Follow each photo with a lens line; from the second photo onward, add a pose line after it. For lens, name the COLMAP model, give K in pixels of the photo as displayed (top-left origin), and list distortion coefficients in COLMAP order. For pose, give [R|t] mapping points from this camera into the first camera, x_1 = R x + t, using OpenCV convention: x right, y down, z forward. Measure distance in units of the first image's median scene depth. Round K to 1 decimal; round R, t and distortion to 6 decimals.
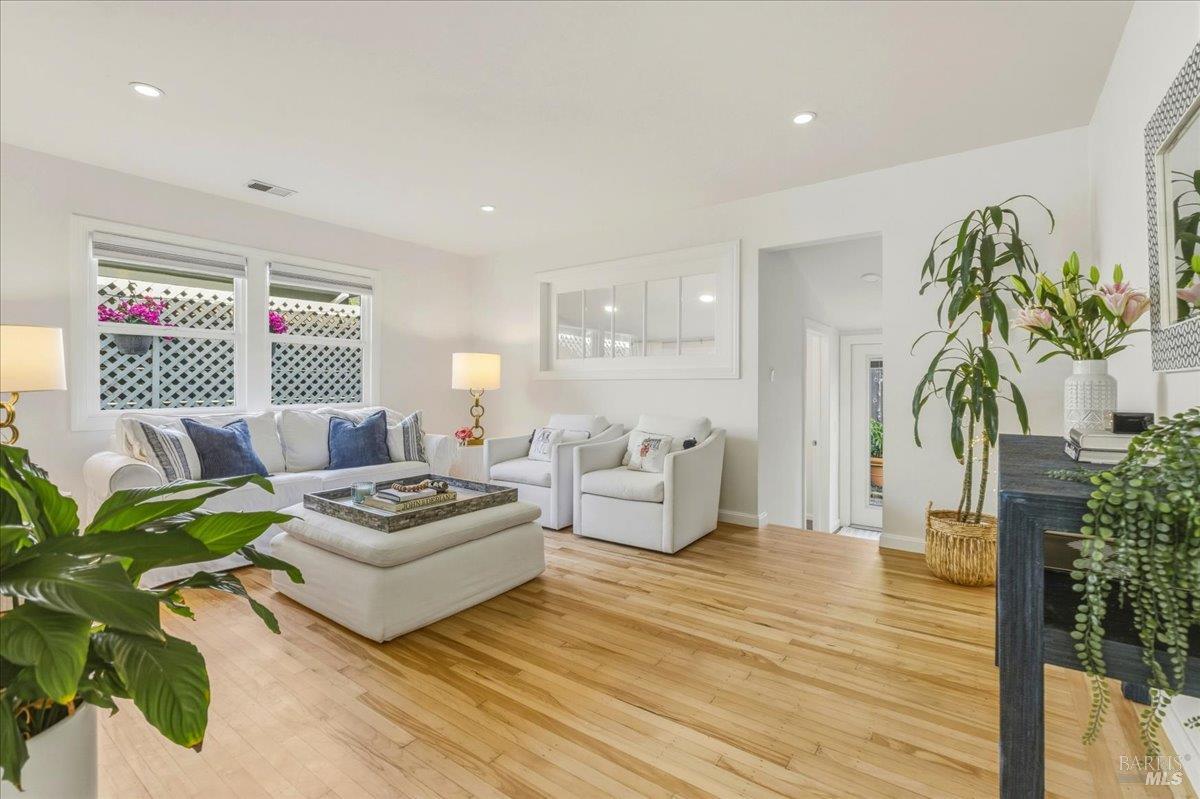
lens RADIAL K [[523.4, 0, 615.3], [0, 523.4, 395.0], [0, 0, 1]] dist [-0.058141, 0.000013]
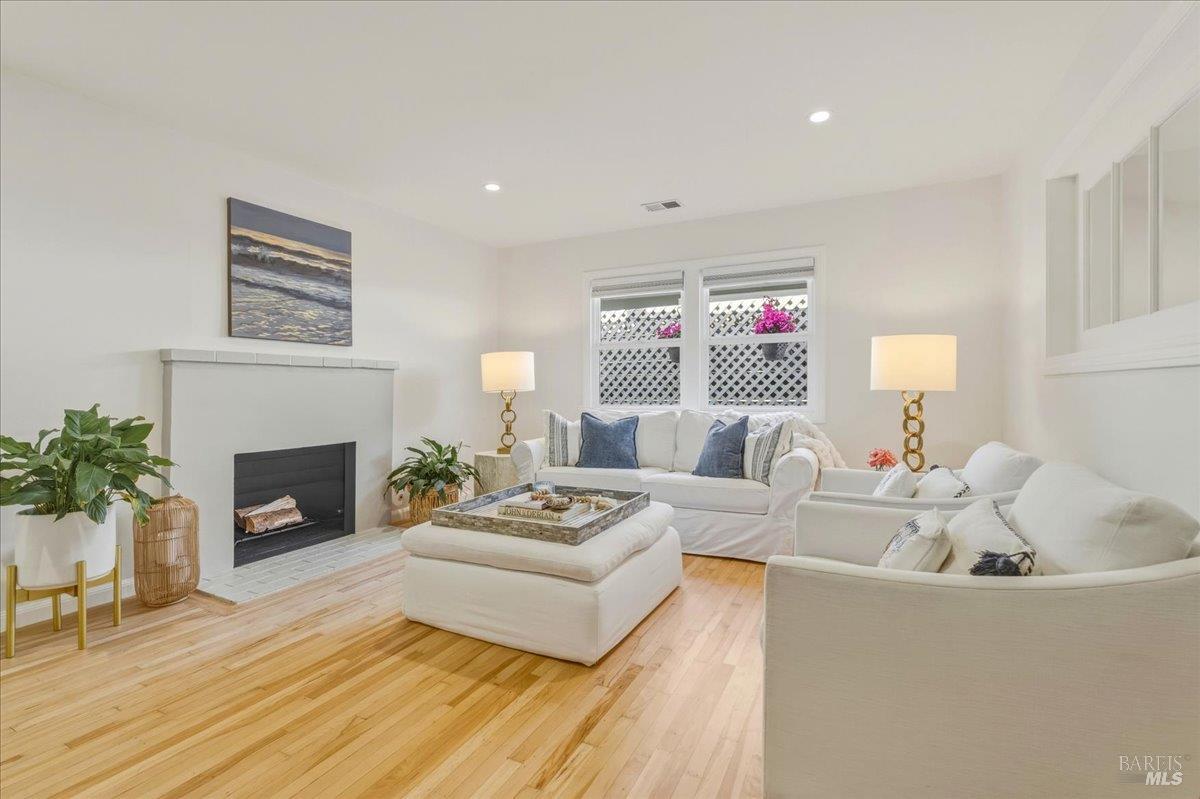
lens RADIAL K [[537.1, 0, 598.7], [0, 537.1, 382.6], [0, 0, 1]] dist [0.000168, -0.000075]
pose [[0.137176, -0.007577, -0.990518, 0.404356], [-0.010972, 0.999898, -0.009168, -0.015535], [0.990486, 0.012126, 0.137079, 0.647560]]
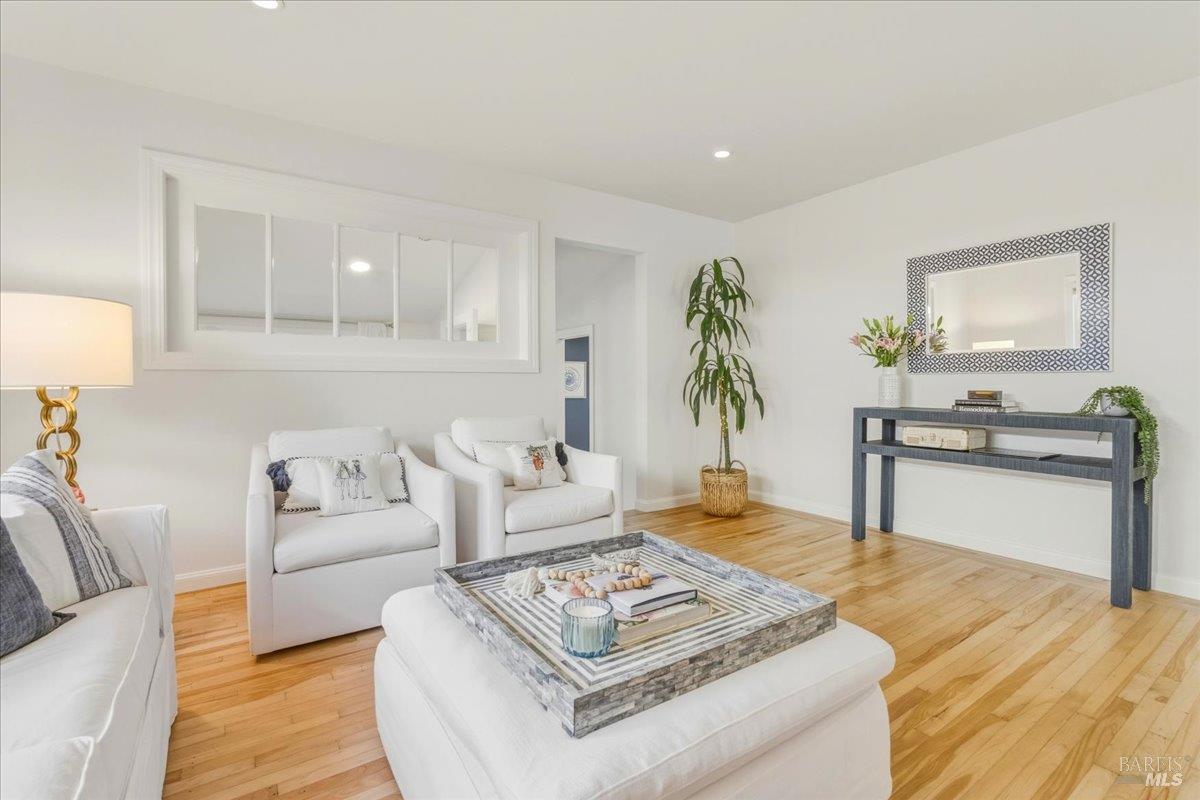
lens RADIAL K [[537.1, 0, 598.7], [0, 537.1, 383.1], [0, 0, 1]] dist [0.000168, -0.000075]
pose [[0.353567, -0.008290, 0.935373, -0.608703], [0.017227, 0.999849, 0.002350, -0.012482], [-0.935251, 0.015283, 0.353656, 0.559050]]
